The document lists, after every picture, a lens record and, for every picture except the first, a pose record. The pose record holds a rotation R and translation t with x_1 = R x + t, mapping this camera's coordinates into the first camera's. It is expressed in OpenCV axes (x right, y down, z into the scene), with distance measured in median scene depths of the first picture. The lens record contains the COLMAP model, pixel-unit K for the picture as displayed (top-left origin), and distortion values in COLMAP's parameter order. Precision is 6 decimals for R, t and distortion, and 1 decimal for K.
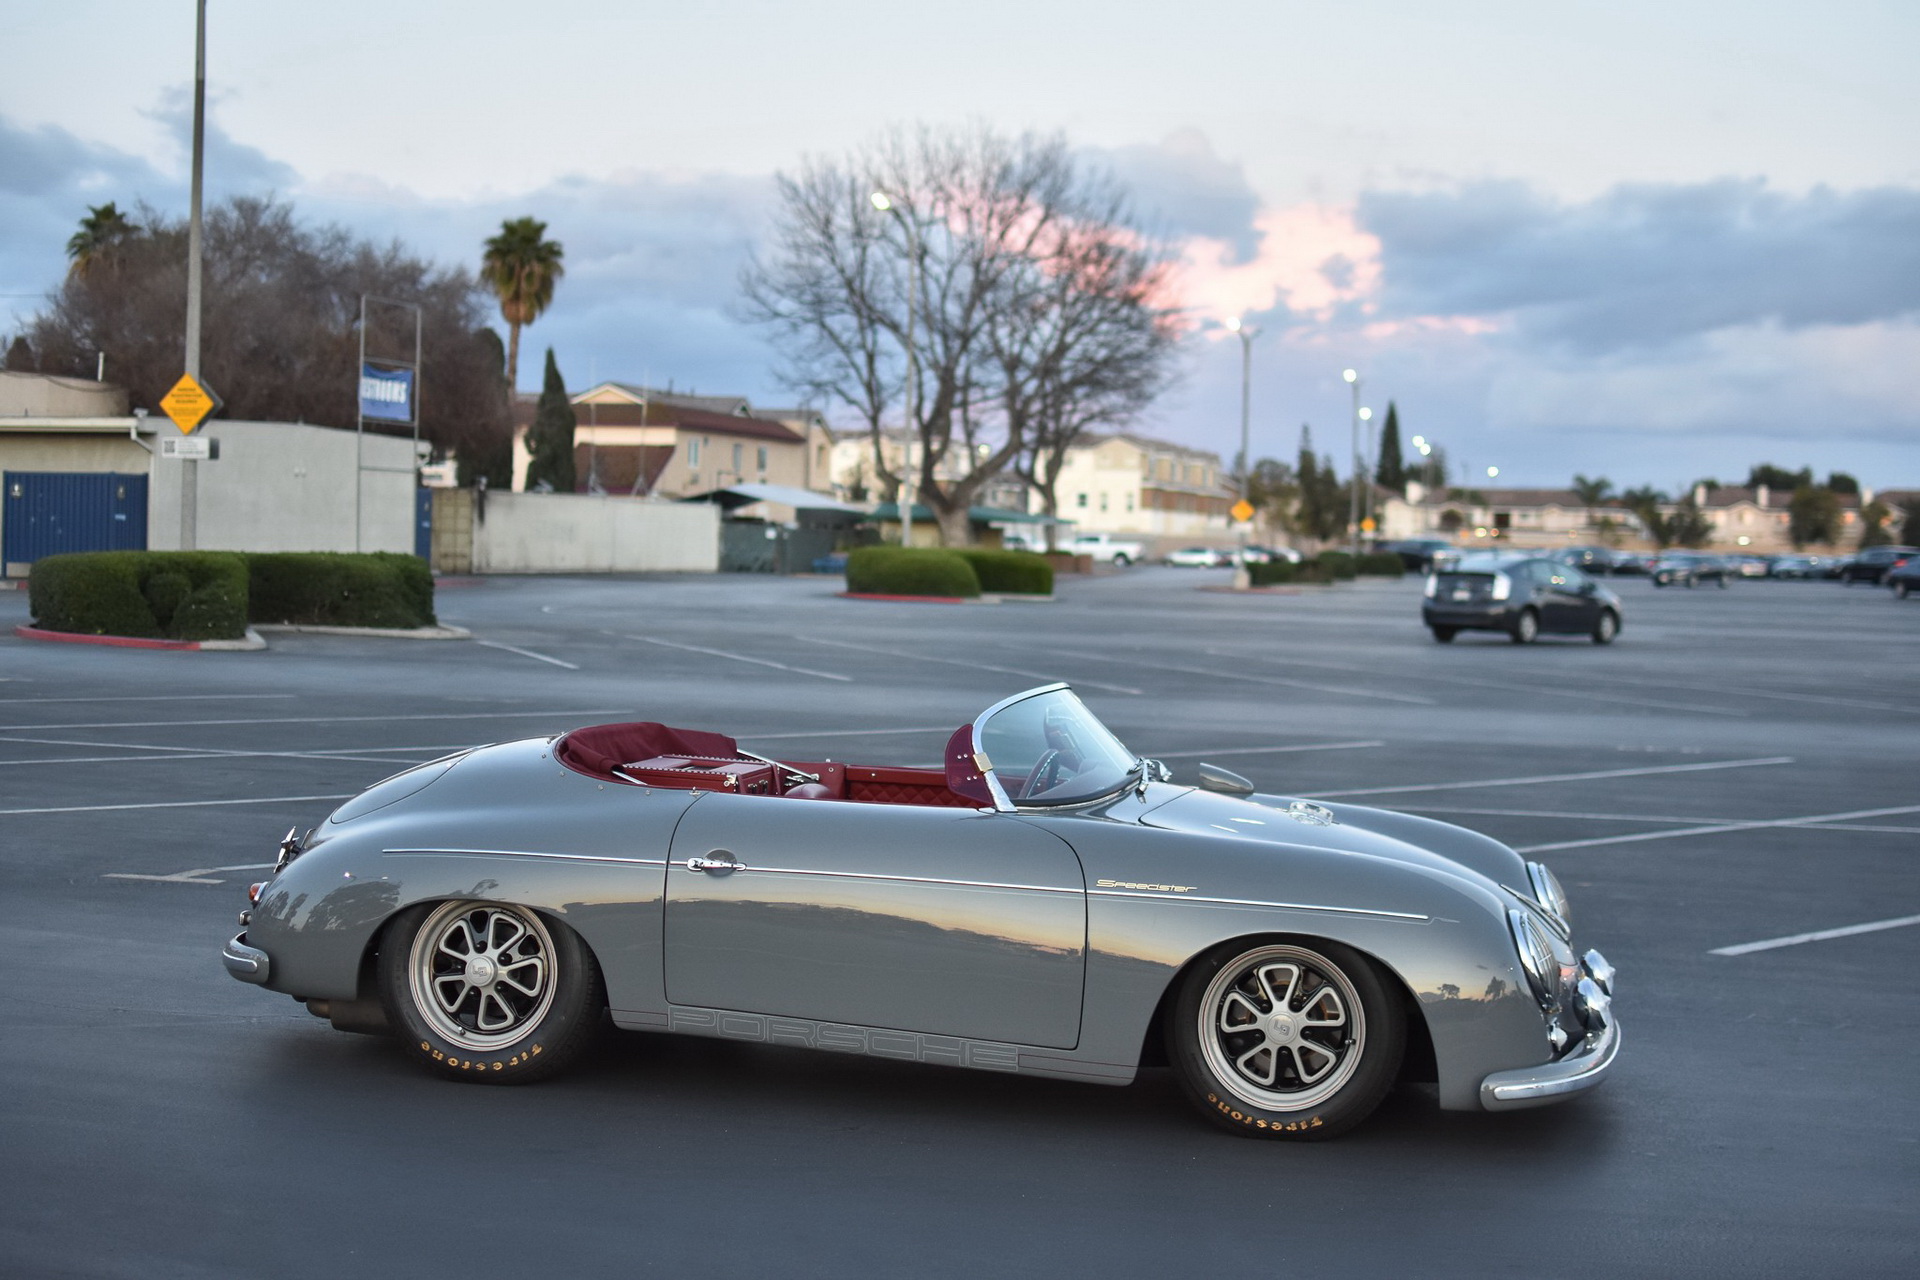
lens RADIAL K [[2950.3, 0, 970.6], [0, 2950.3, 632.7], [0, 0, 1]] dist [-0.183663, 0.195836]
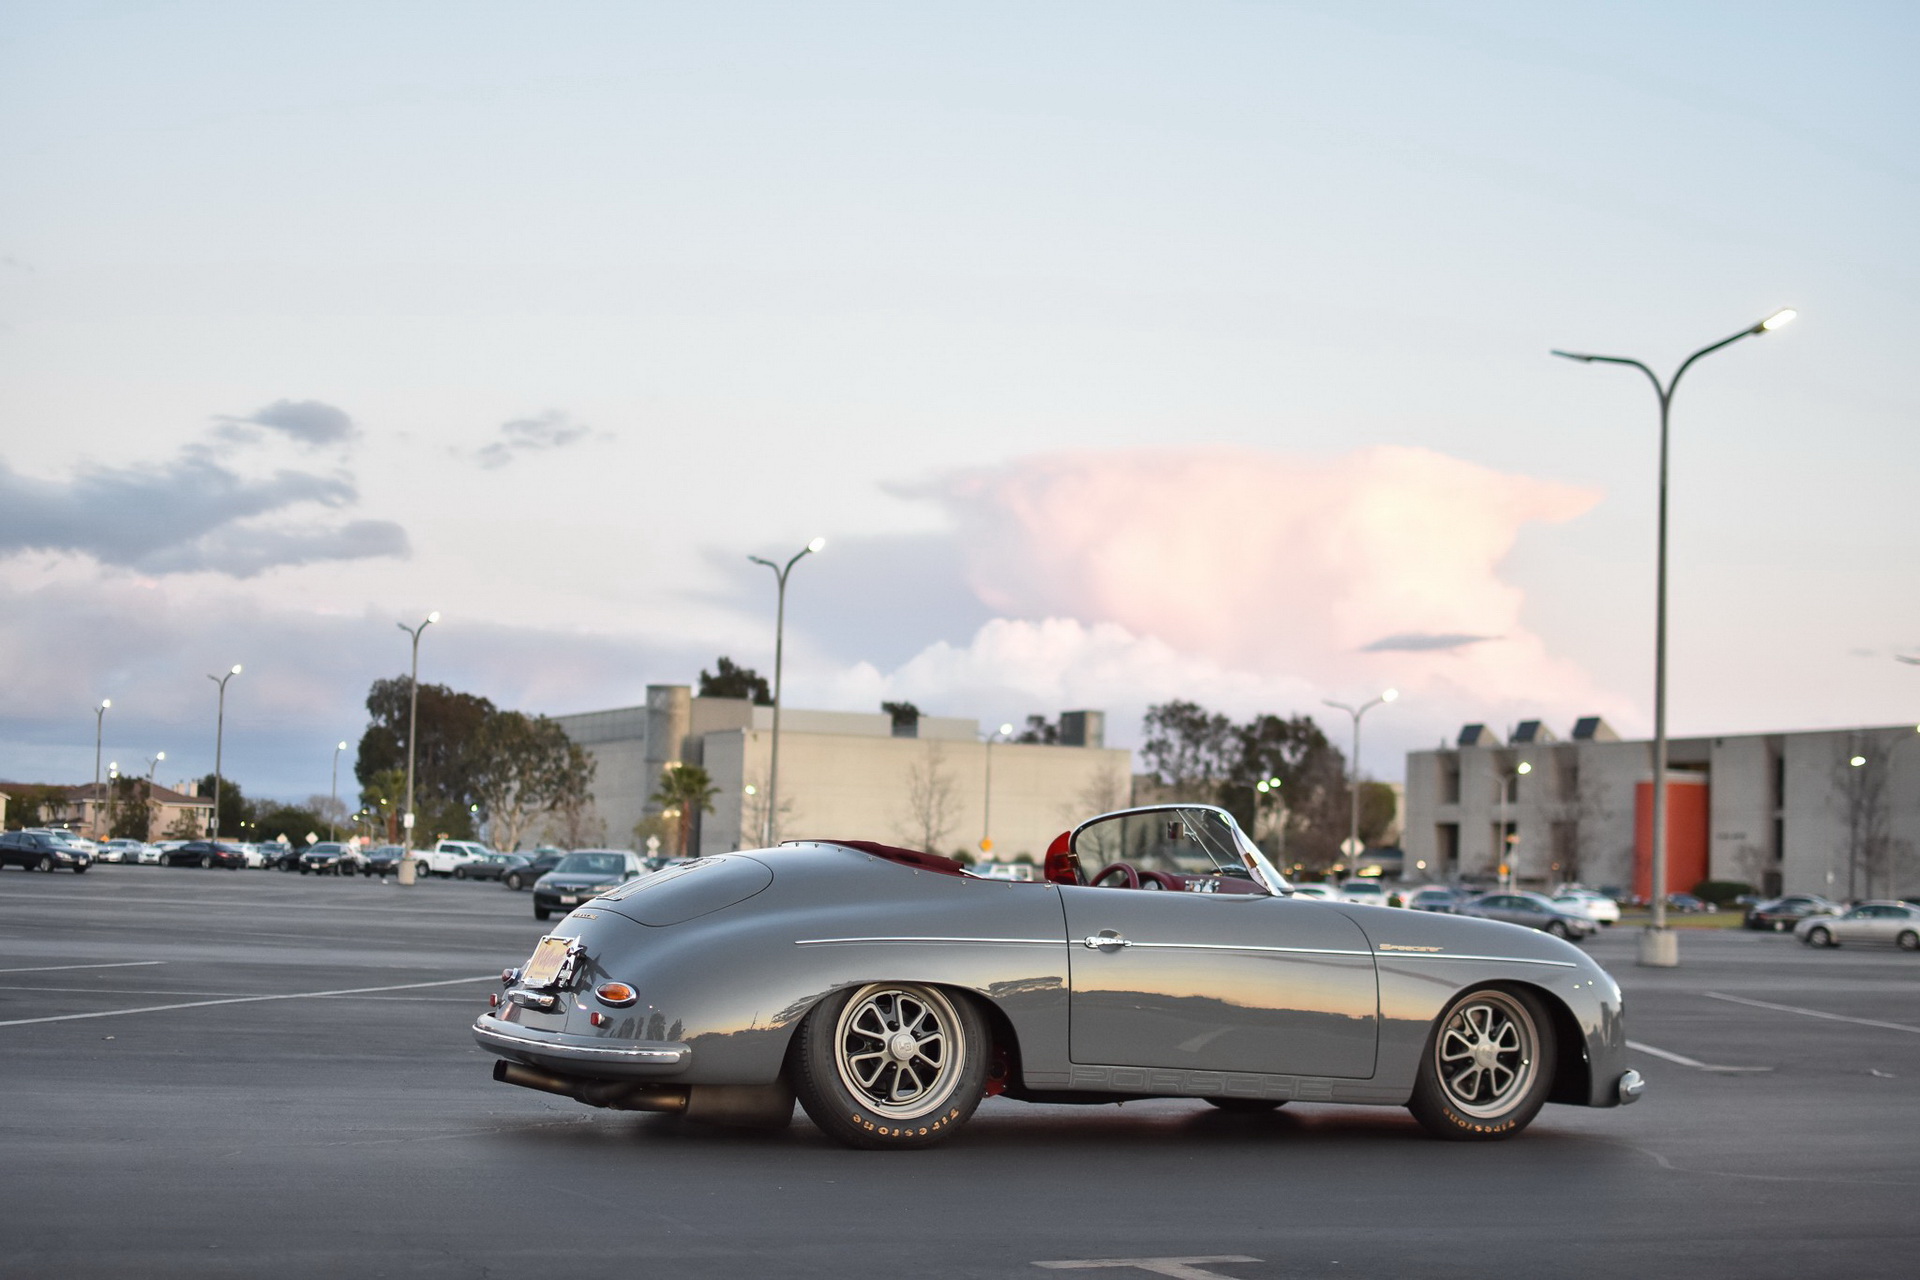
lens RADIAL K [[2950.3, 0, 970.6], [0, 2950.3, 632.7], [0, 0, 1]] dist [-0.183663, 0.195836]
pose [[0.768554, 0.056195, 0.637312, -0.103576], [0.006366, 0.995414, -0.095448, 0.007922], [-0.639753, 0.077414, 0.764672, 0.014685]]
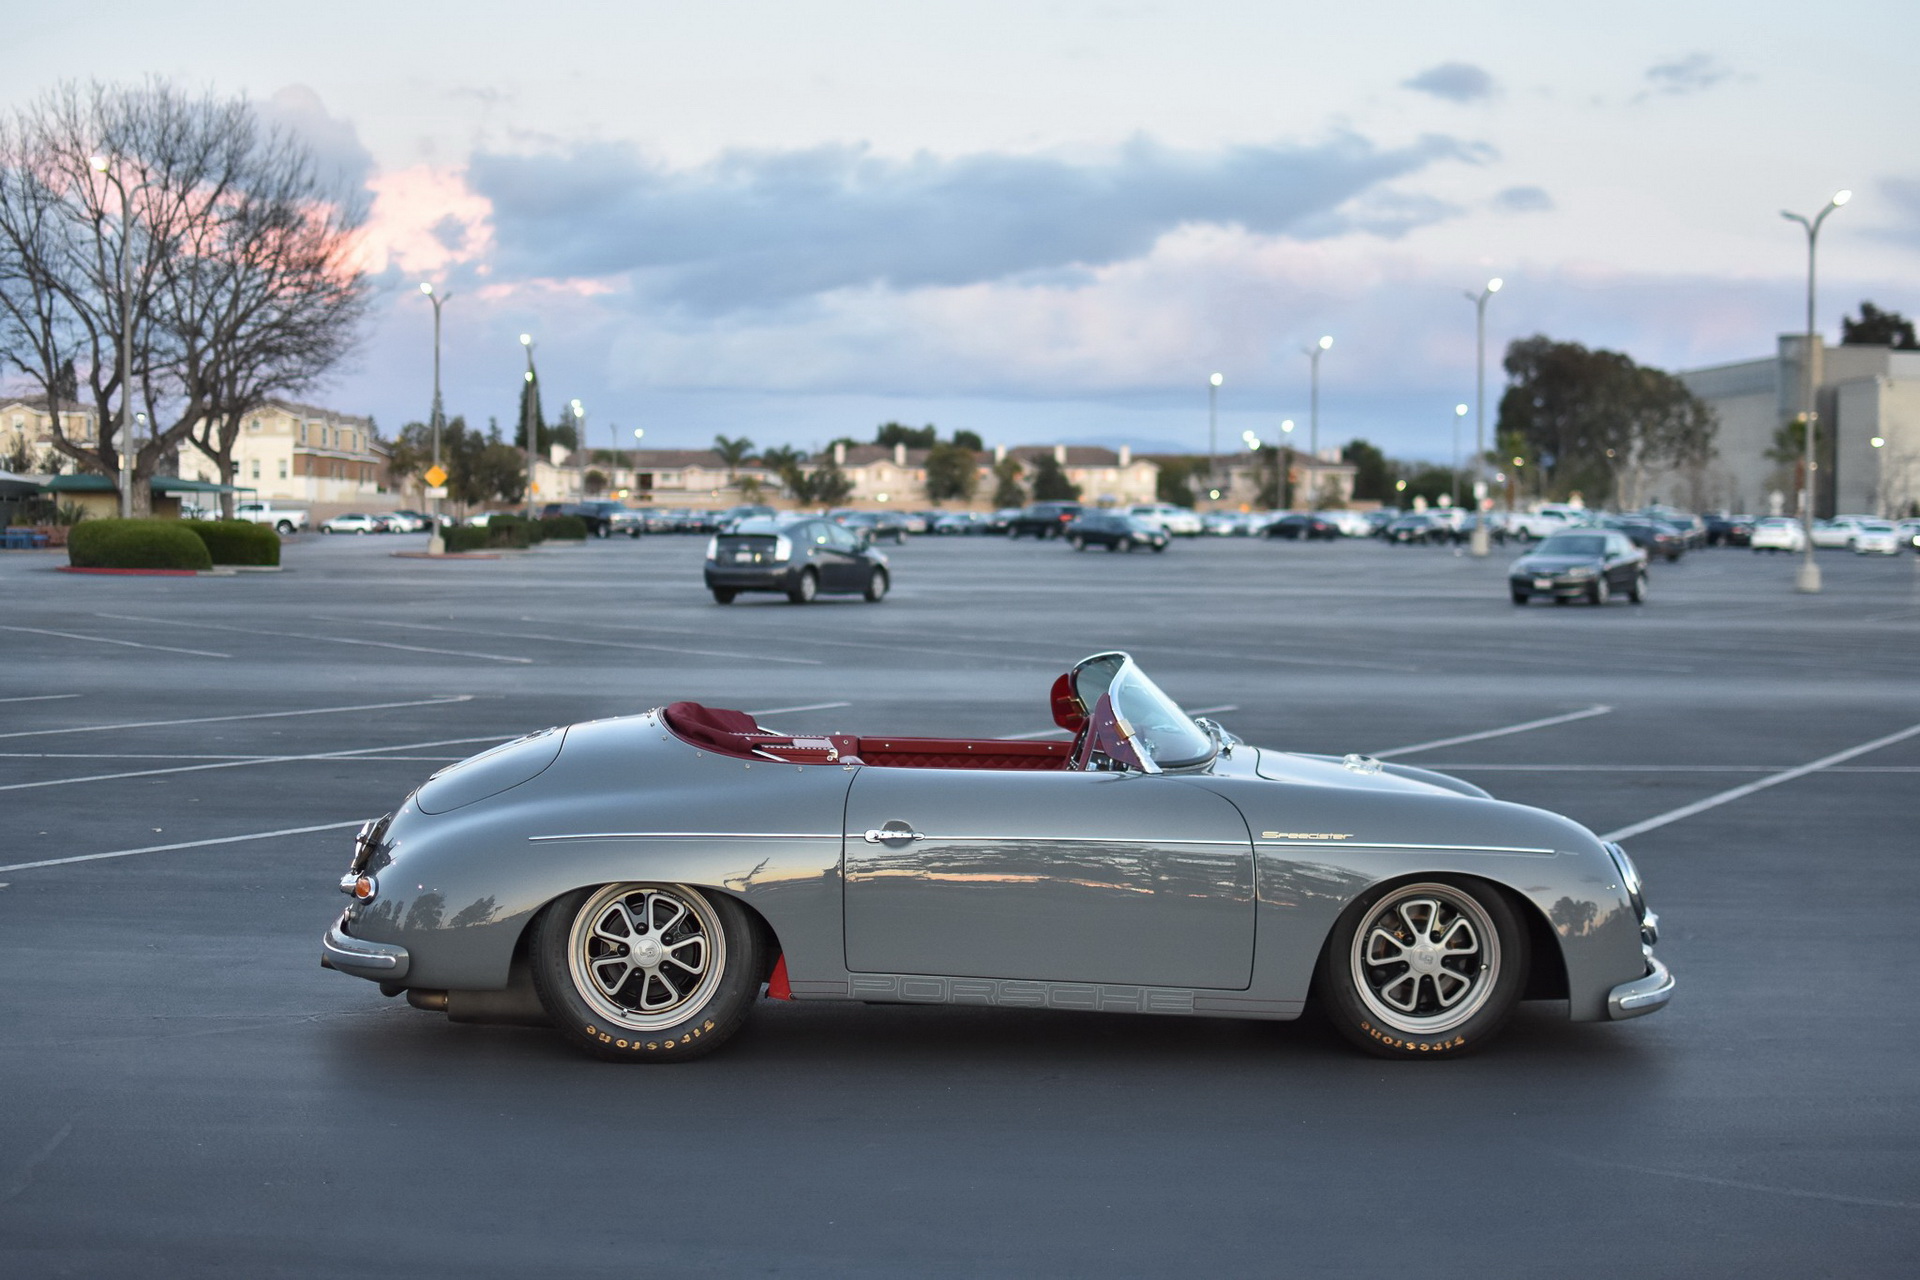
lens RADIAL K [[2950.3, 0, 970.6], [0, 2950.3, 632.7], [0, 0, 1]] dist [-0.183663, 0.195836]
pose [[0.954795, -0.025977, 0.296128, -0.042926], [0.022128, 0.999622, 0.016344, -0.001069], [-0.296441, -0.009052, 0.955008, -0.000170]]
